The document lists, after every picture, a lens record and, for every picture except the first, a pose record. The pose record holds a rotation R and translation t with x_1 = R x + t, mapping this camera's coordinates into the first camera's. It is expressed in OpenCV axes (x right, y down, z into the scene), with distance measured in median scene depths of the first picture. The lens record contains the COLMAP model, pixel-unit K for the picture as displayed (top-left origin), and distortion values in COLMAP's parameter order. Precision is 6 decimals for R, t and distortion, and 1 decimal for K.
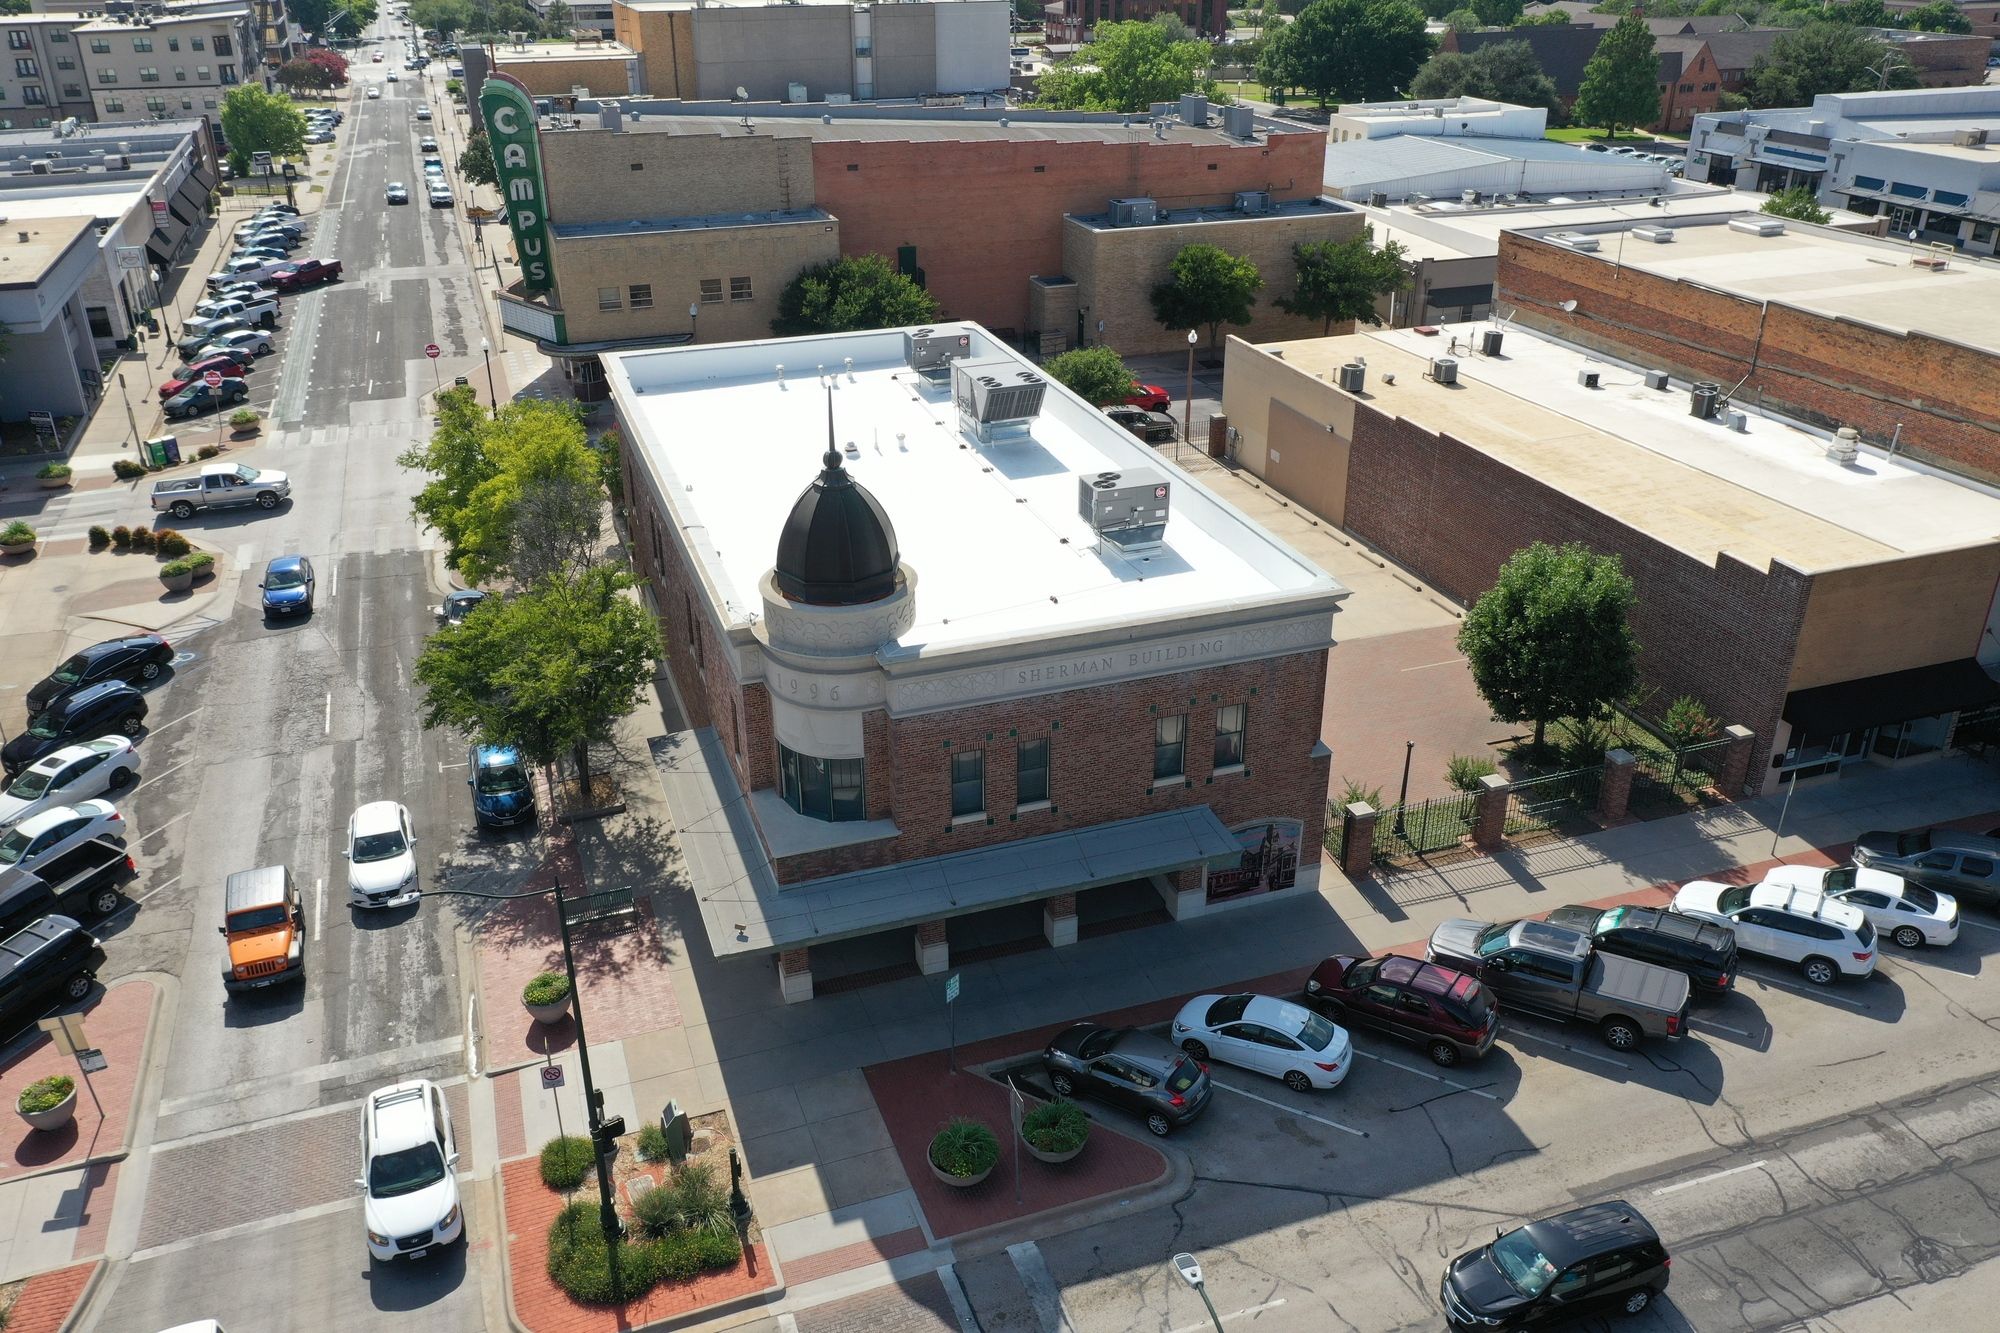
lens RADIAL K [[1572.4, 0, 1000.0], [0, 1572.4, 666.5], [0, 0, 1]] dist [0.006284, -0.001806]
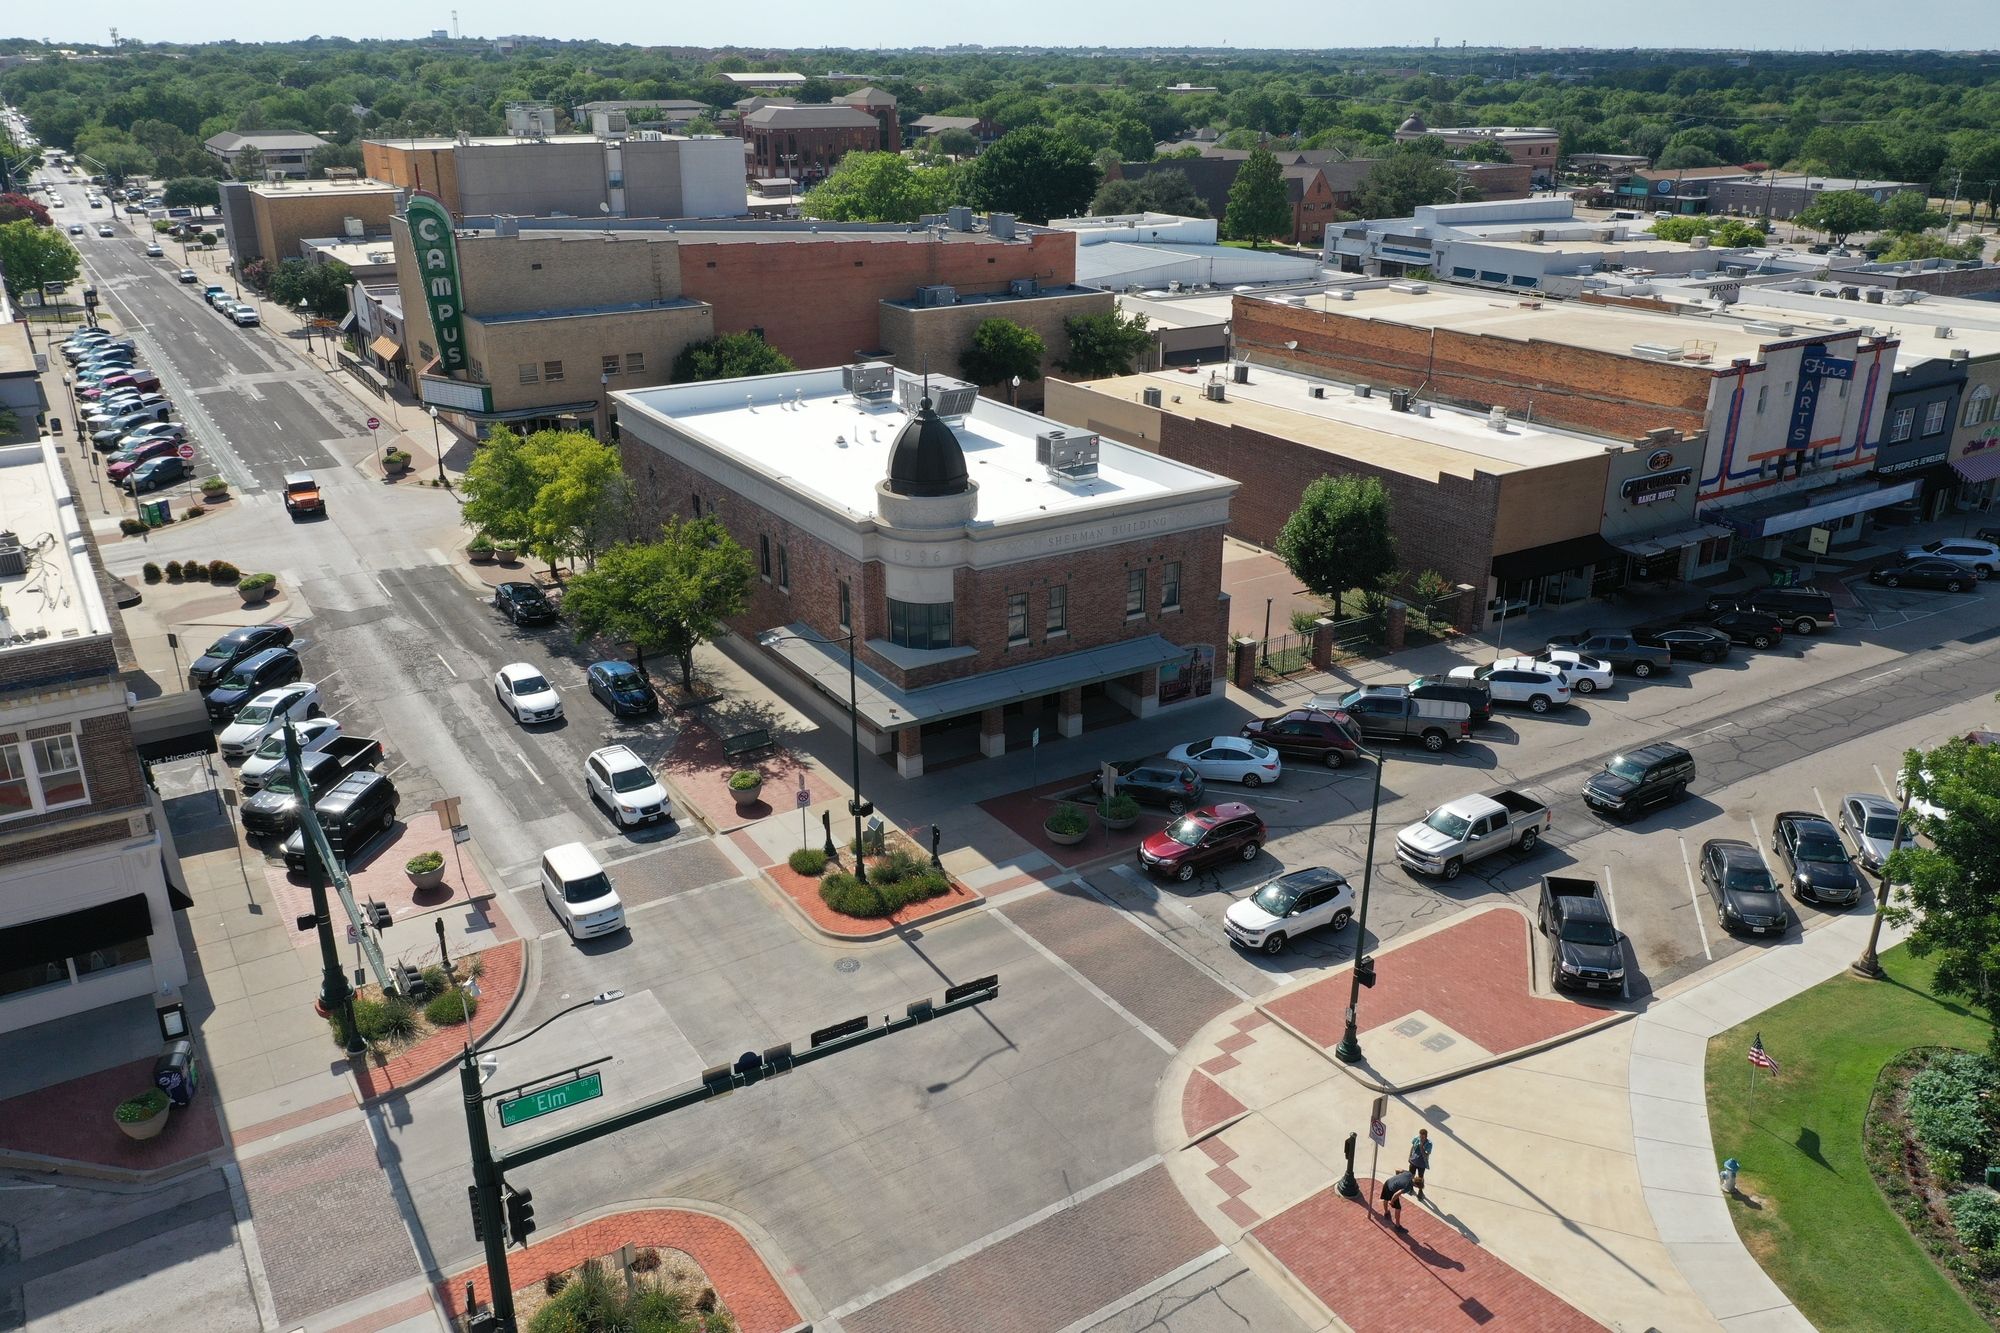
lens RADIAL K [[1572.4, 0, 1000.0], [0, 1572.4, 666.5], [0, 0, 1]] dist [0.006284, -0.001806]
pose [[0.975218, -0.076164, 0.207723, -0.226861], [0.092809, 0.993107, -0.071584, 0.145798], [-0.200839, 0.089088, 0.975565, -0.298352]]
